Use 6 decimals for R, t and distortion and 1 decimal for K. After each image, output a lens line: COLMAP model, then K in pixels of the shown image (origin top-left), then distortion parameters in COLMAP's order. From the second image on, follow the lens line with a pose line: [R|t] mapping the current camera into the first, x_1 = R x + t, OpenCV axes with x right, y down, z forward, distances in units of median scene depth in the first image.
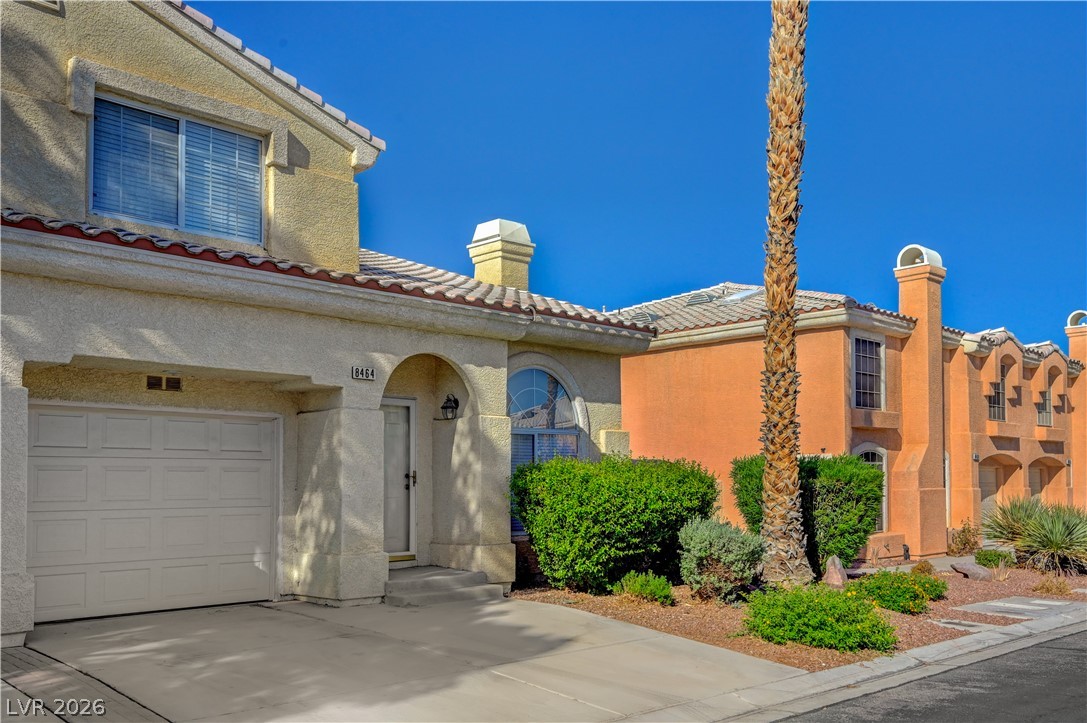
lens RADIAL K [[962.3, 0, 542.9], [0, 962.3, 458.4], [0, 0, 1]] dist [-0.008863, 0.005214]
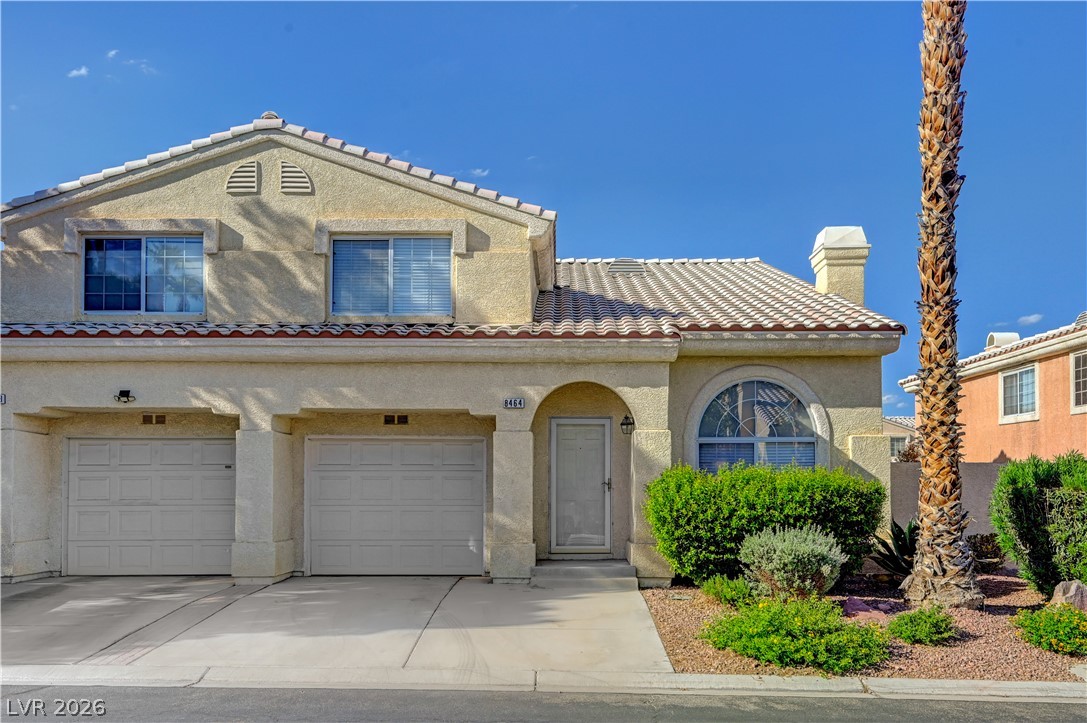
lens RADIAL K [[962.3, 0, 542.9], [0, 962.3, 458.4], [0, 0, 1]] dist [-0.008863, 0.005214]
pose [[0.693999, -0.015154, -0.719817, 0.761222], [0.014039, 0.999873, -0.007515, -0.004715], [0.719840, -0.004890, 0.694123, 0.137898]]
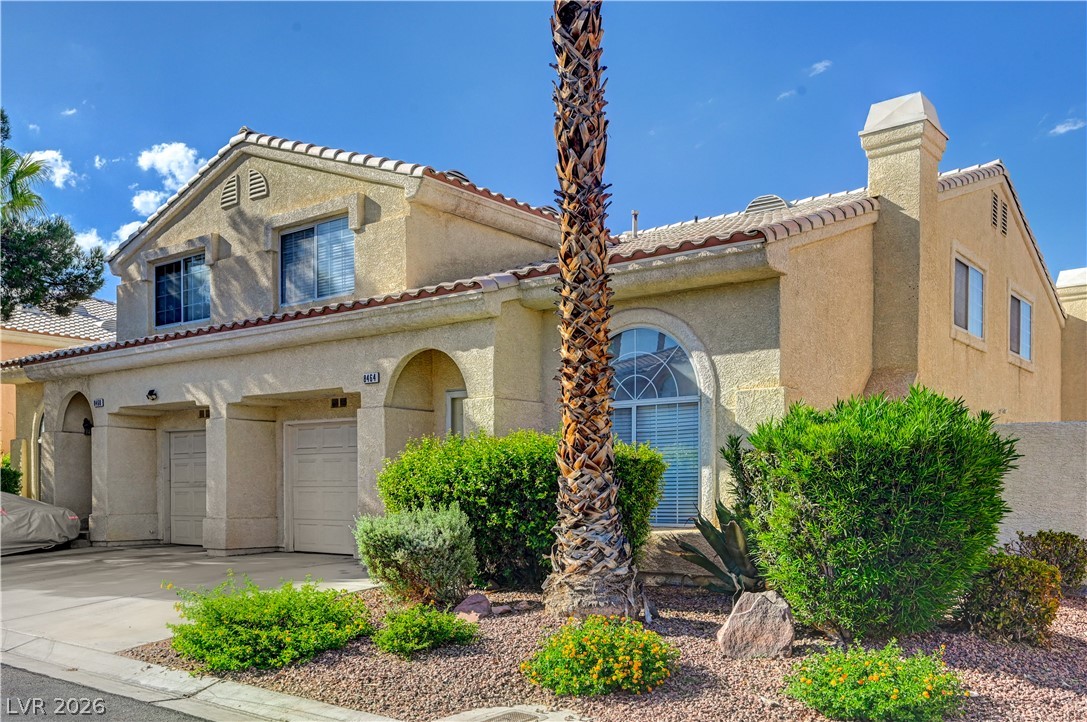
lens RADIAL K [[970.3, 0, 546.2], [0, 970.3, 489.8], [0, 0, 1]] dist [0.005113, -0.002922]
pose [[0.112566, 0.006062, -0.993626, 1.068877], [0.024396, 0.999663, 0.008862, 0.048537], [0.993345, -0.025238, 0.112380, 1.077322]]
